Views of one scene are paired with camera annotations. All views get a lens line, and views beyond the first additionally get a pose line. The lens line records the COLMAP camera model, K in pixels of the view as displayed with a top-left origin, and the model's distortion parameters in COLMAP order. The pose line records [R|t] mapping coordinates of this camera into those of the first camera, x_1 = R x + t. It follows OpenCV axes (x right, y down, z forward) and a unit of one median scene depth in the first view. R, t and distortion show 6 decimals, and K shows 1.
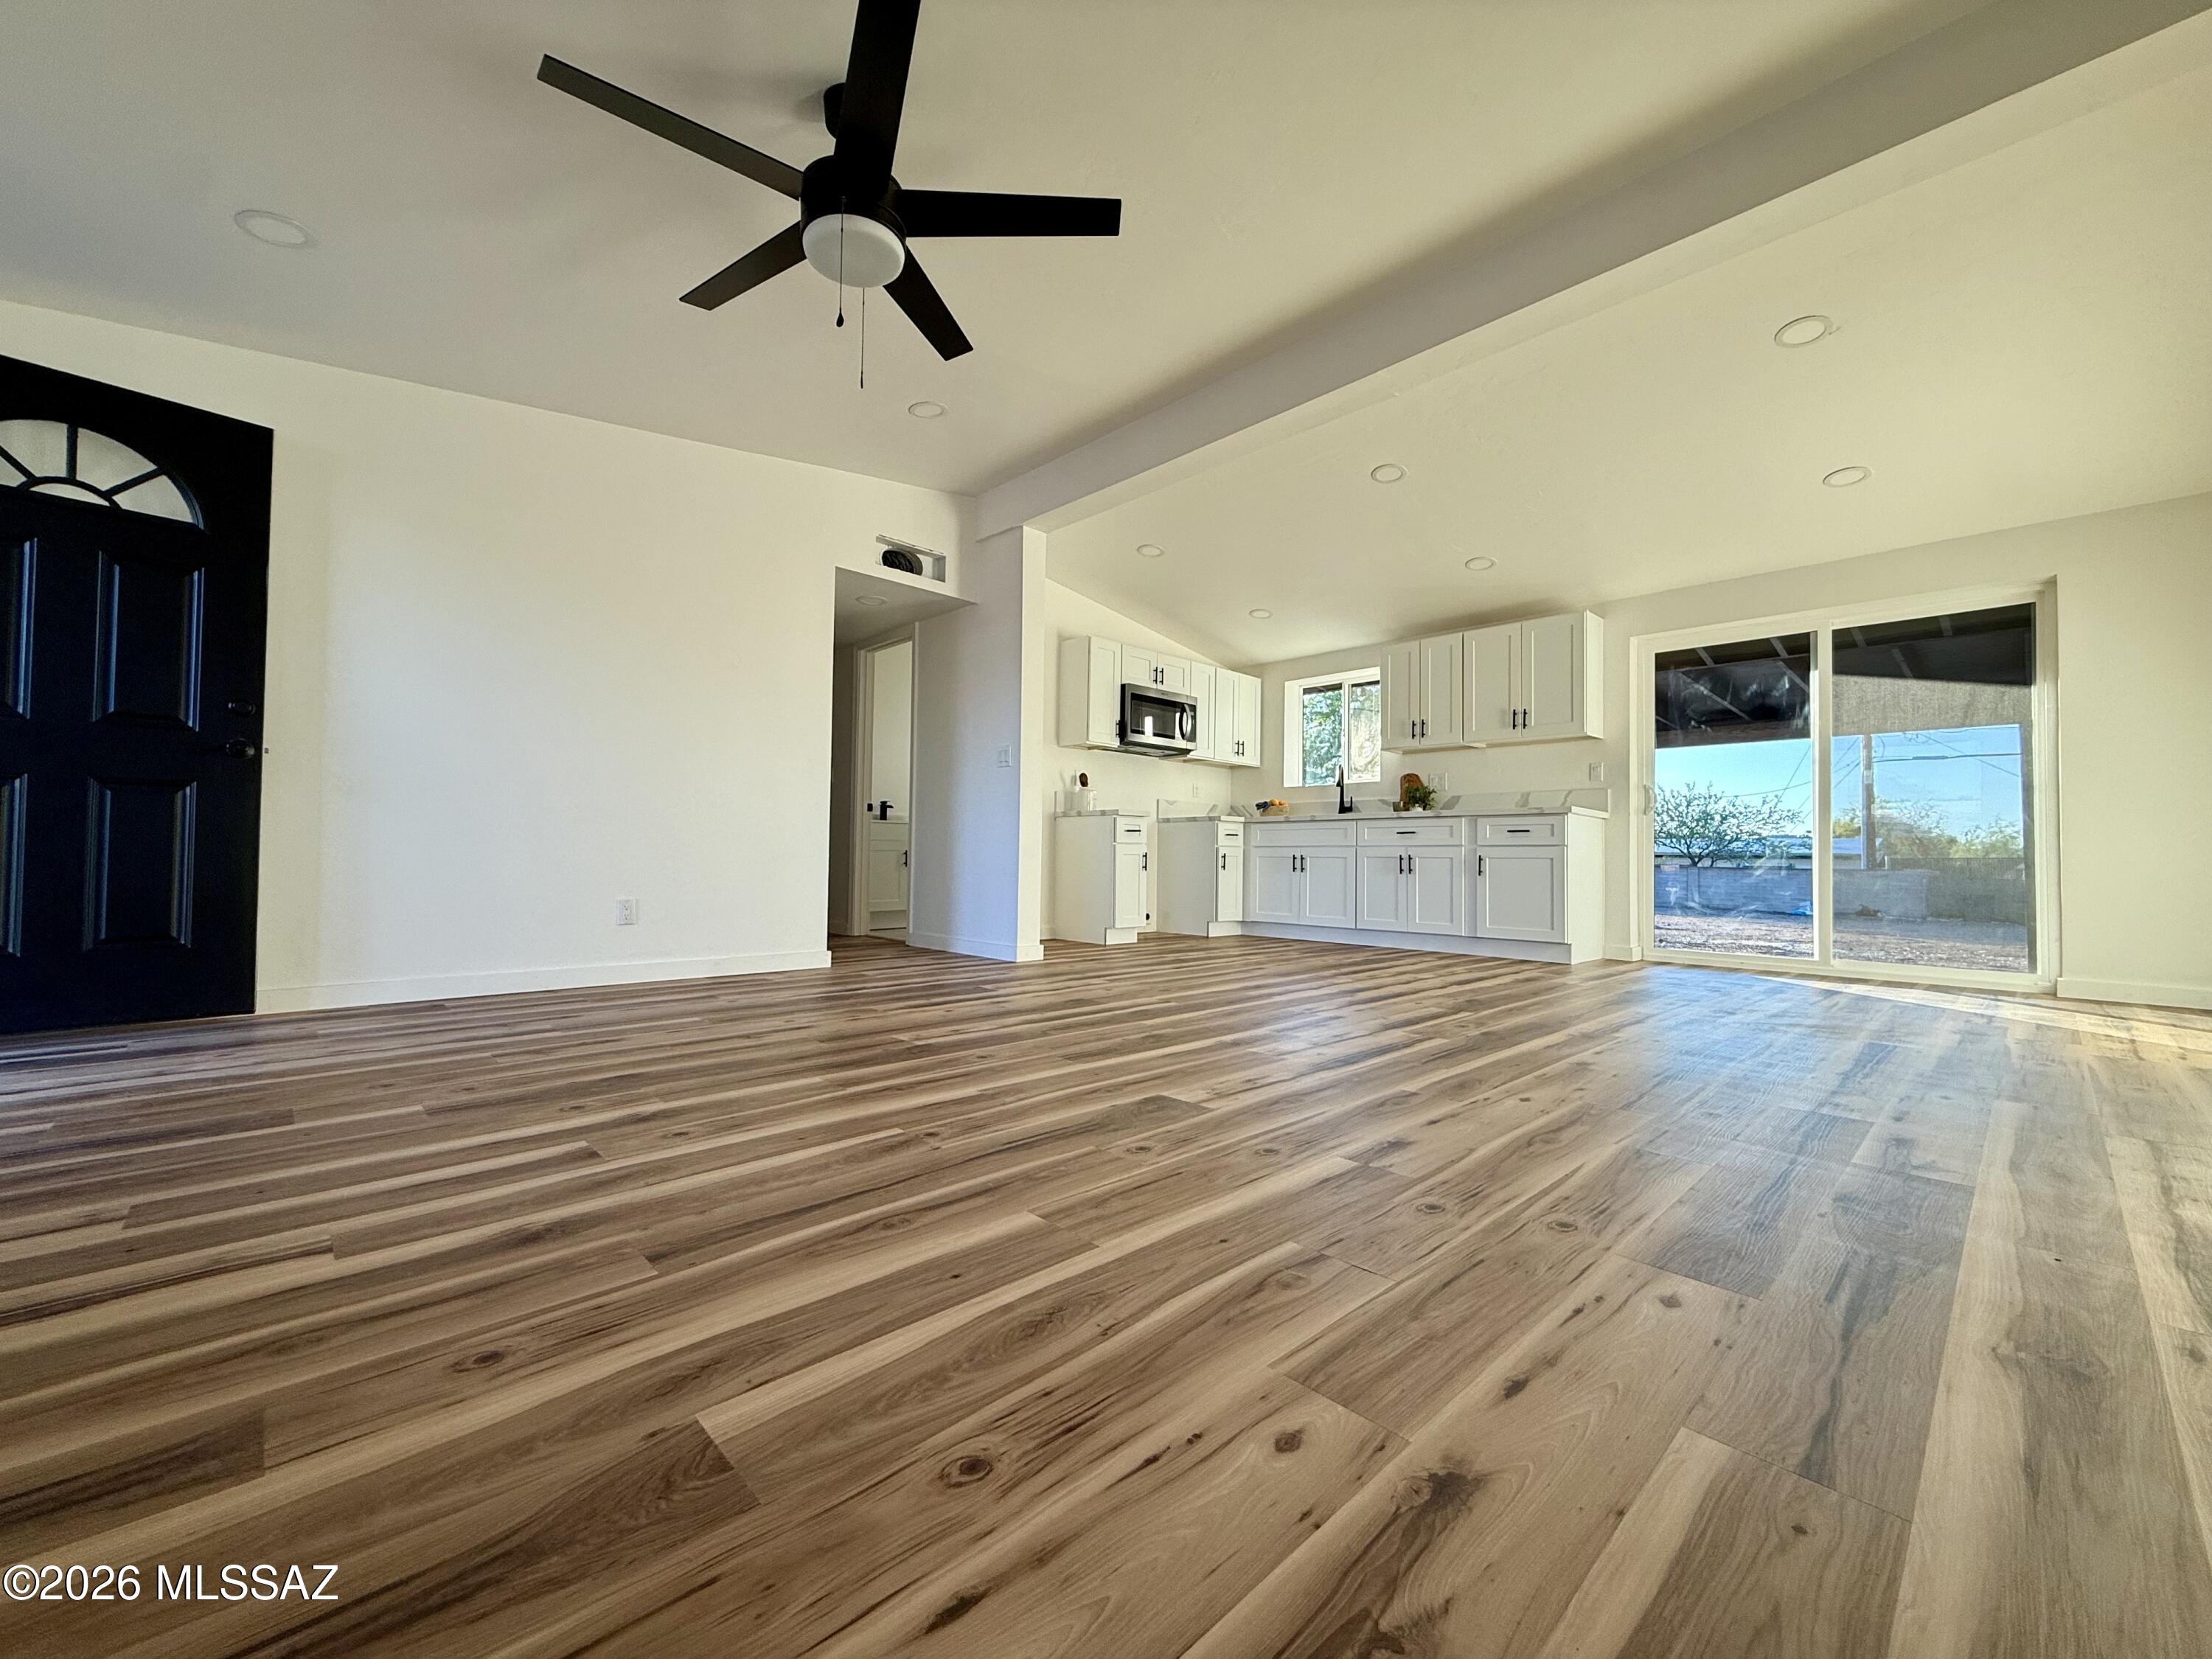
lens RADIAL K [[882.7, 0, 1104.0], [0, 882.7, 831.7], [0, 0, 1]] dist [0.001037, 0.000057]
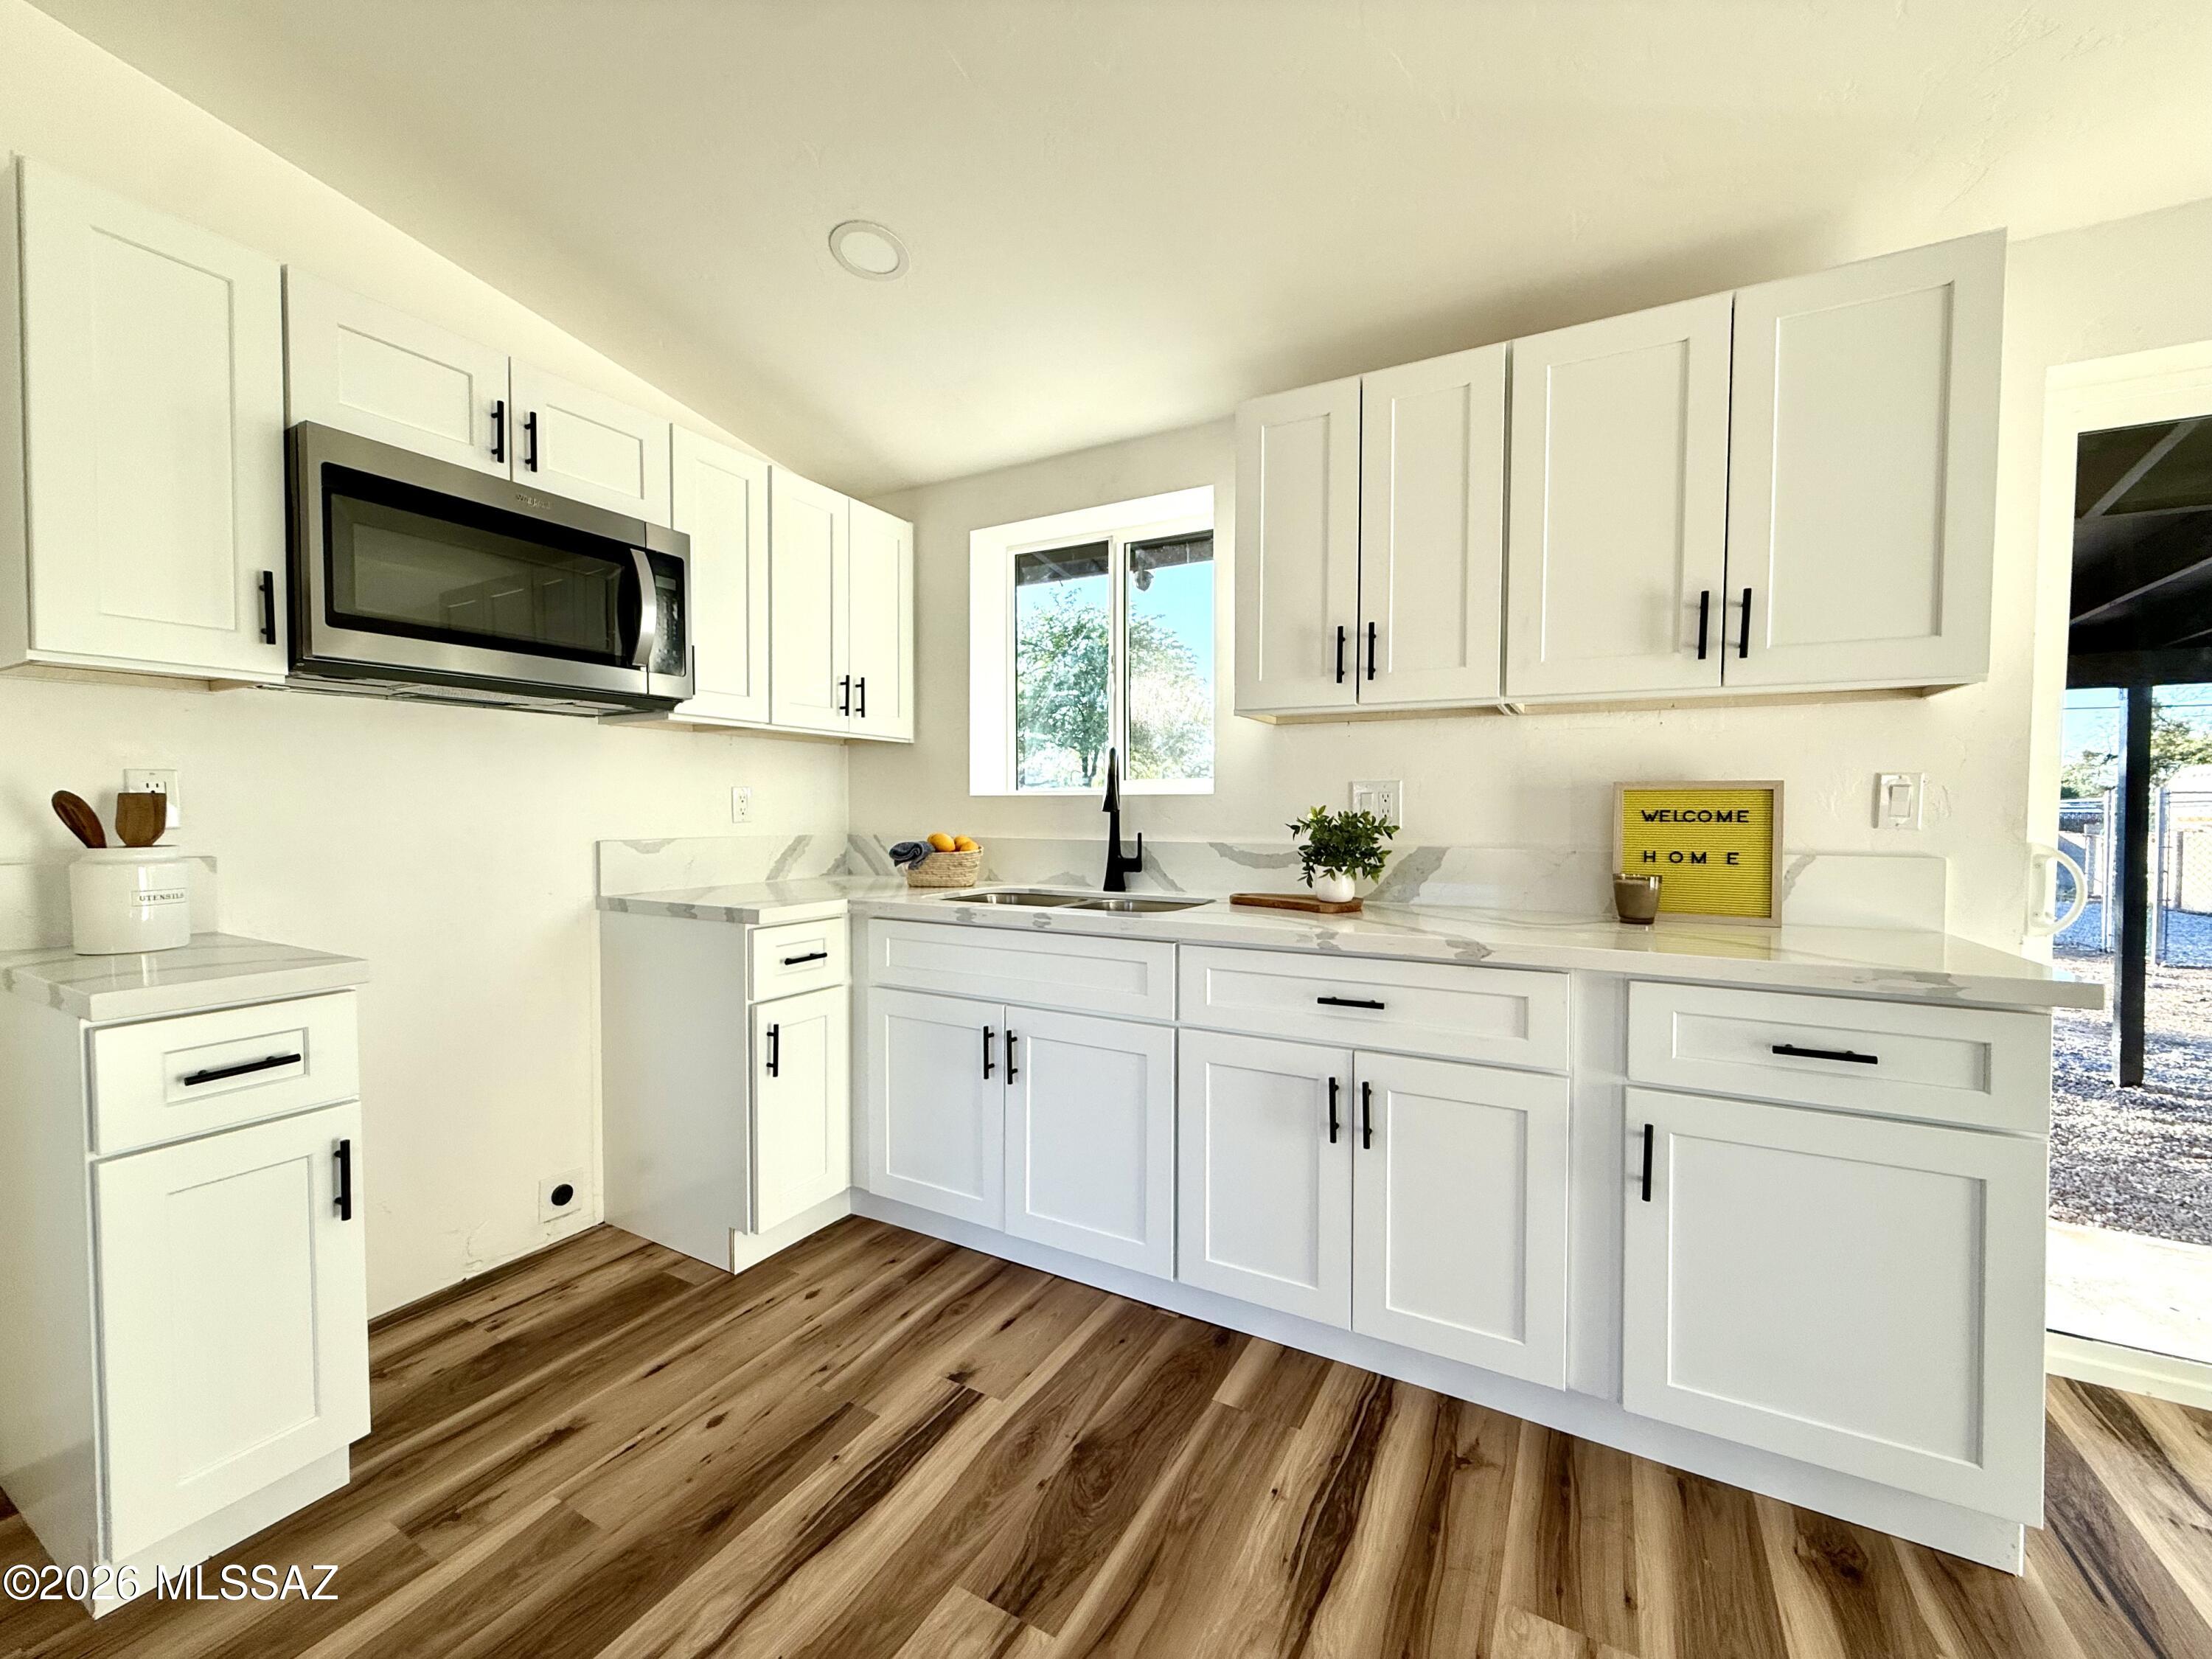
lens RADIAL K [[882.7, 0, 1104.0], [0, 882.7, 831.7], [0, 0, 1]] dist [0.001037, 0.000057]
pose [[0.953922, -0.022004, 0.299246, 0.158656], [0.002457, 0.997847, 0.065541, -0.067485], [-0.300044, -0.061786, 0.951922, 0.670786]]
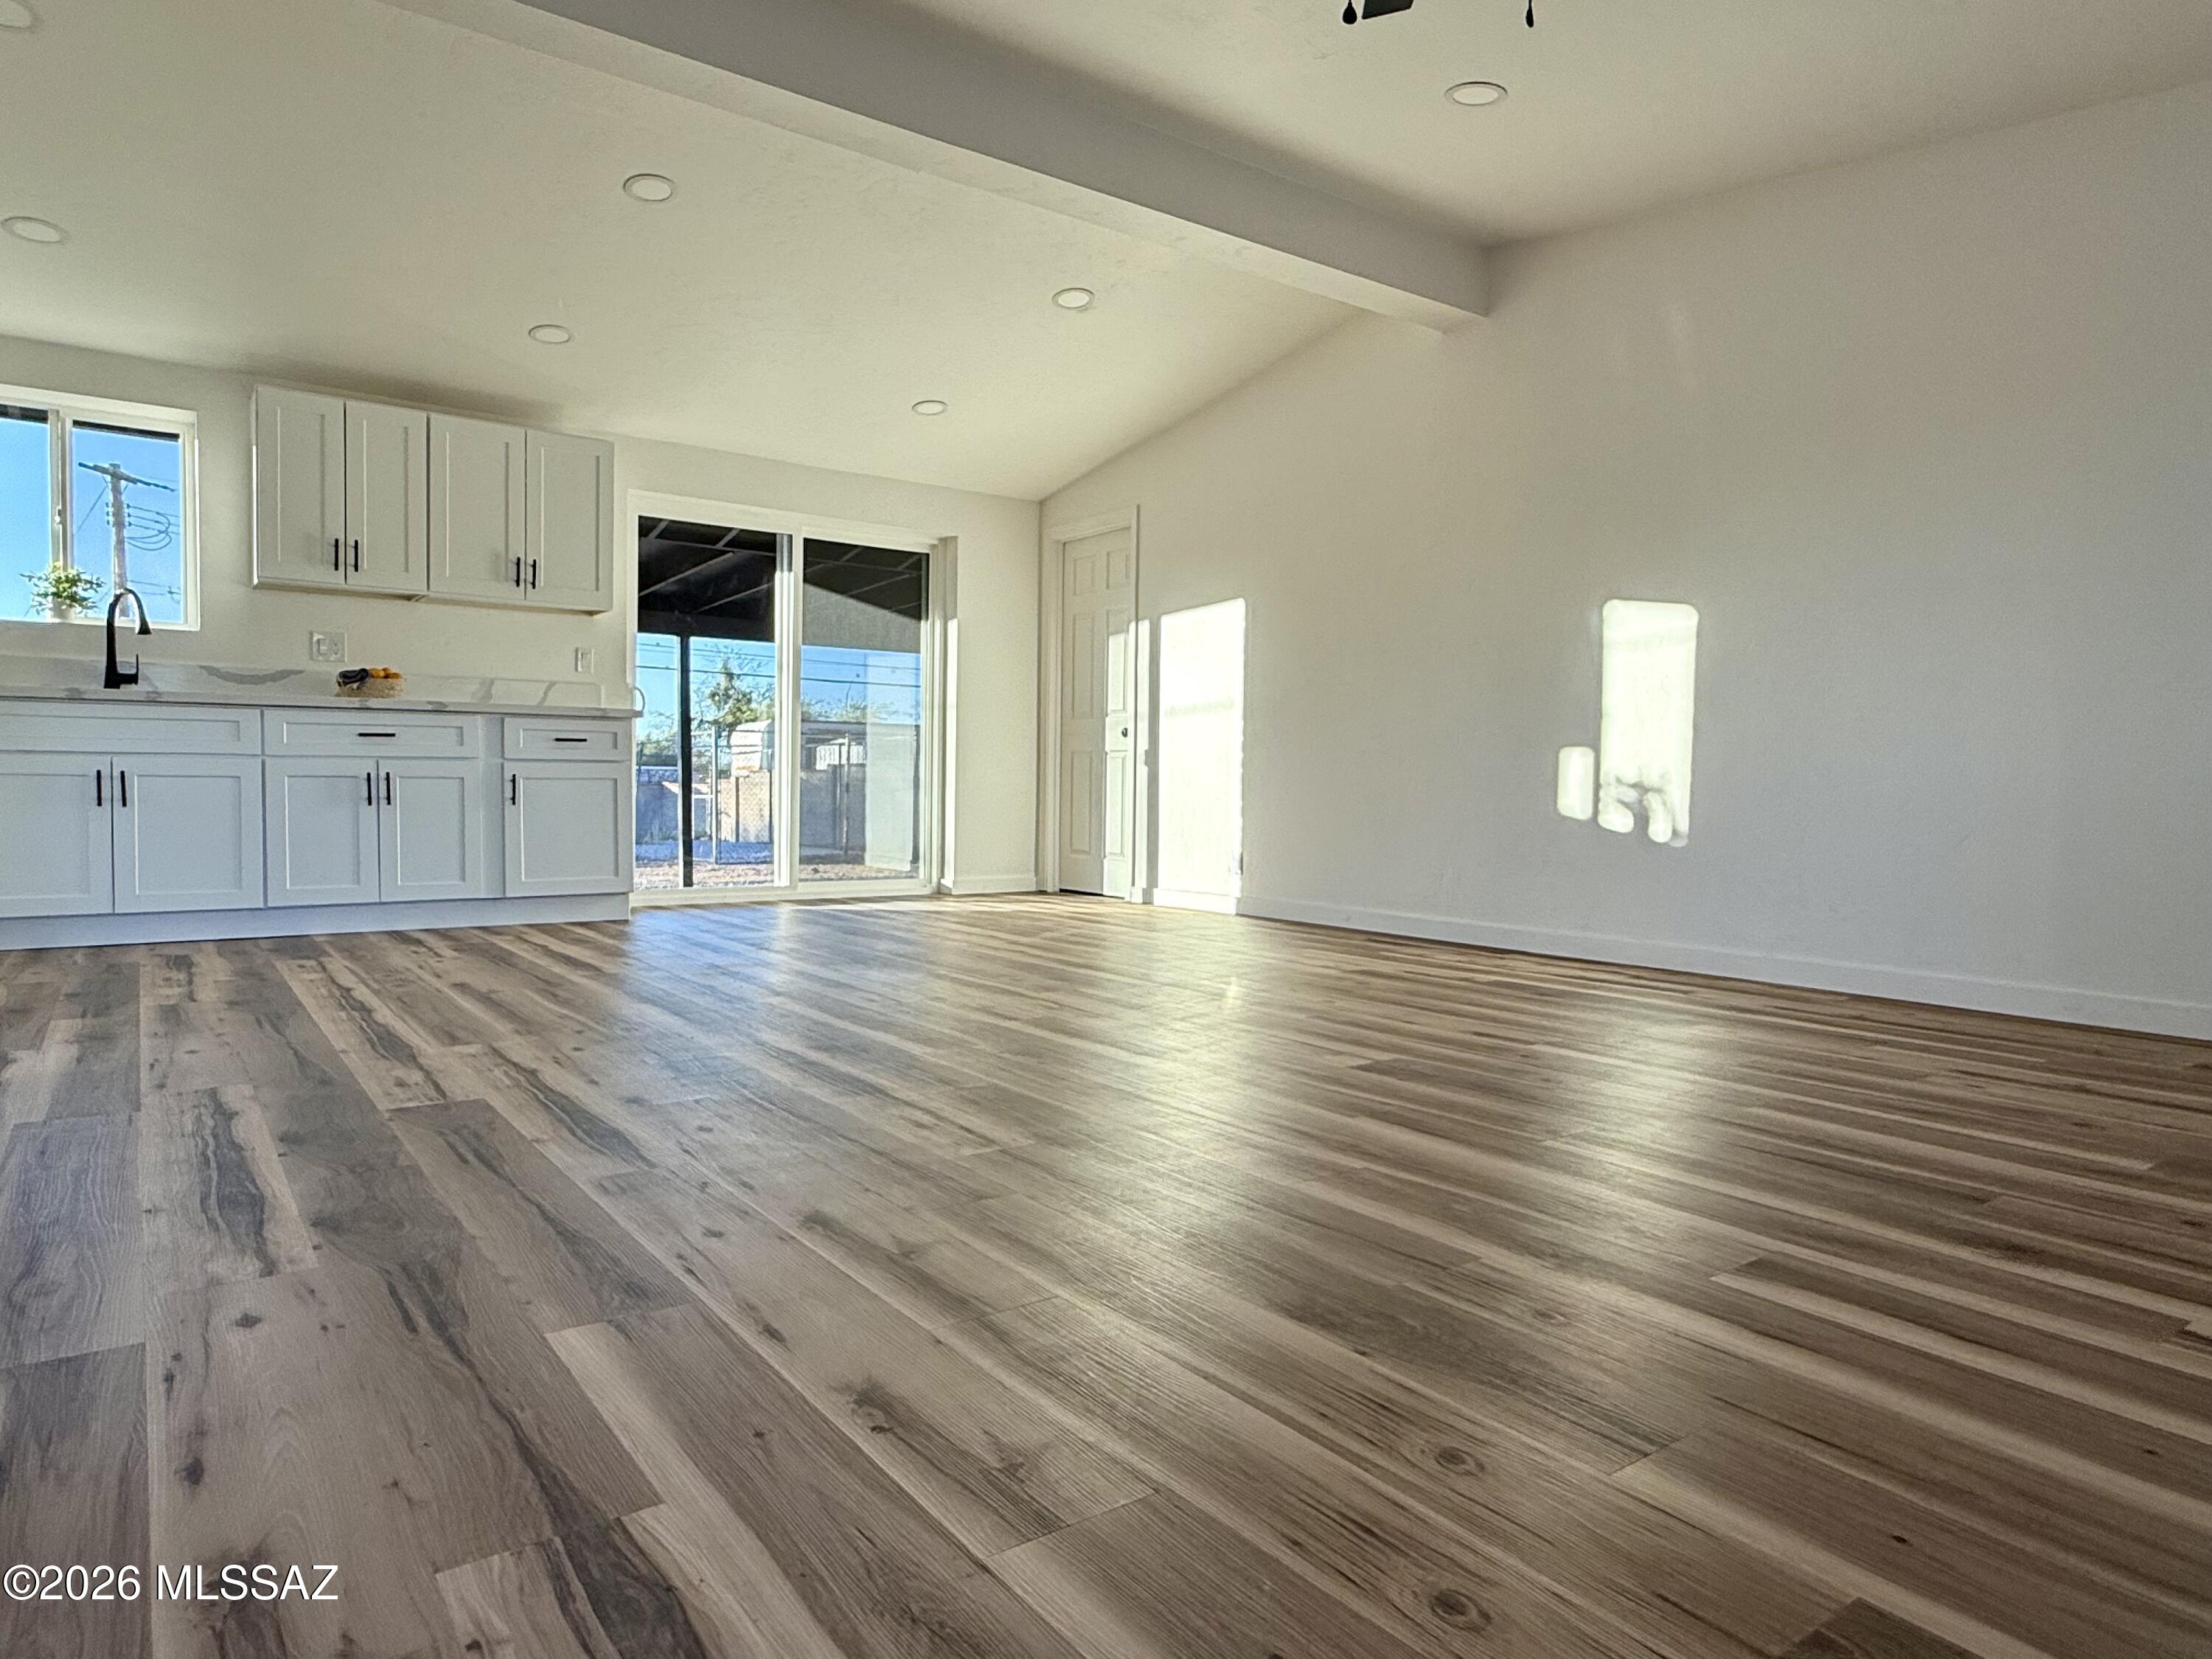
lens RADIAL K [[1347.7, 0, 1110.6], [0, 1347.7, 807.6], [0, 0, 1]] dist [0.004275, 0.000933]
pose [[0.127297, -0.028663, 0.991450, -0.433353], [-0.036853, 0.998755, 0.033606, 0.000782], [-0.991180, -0.040816, 0.126083, 0.360934]]
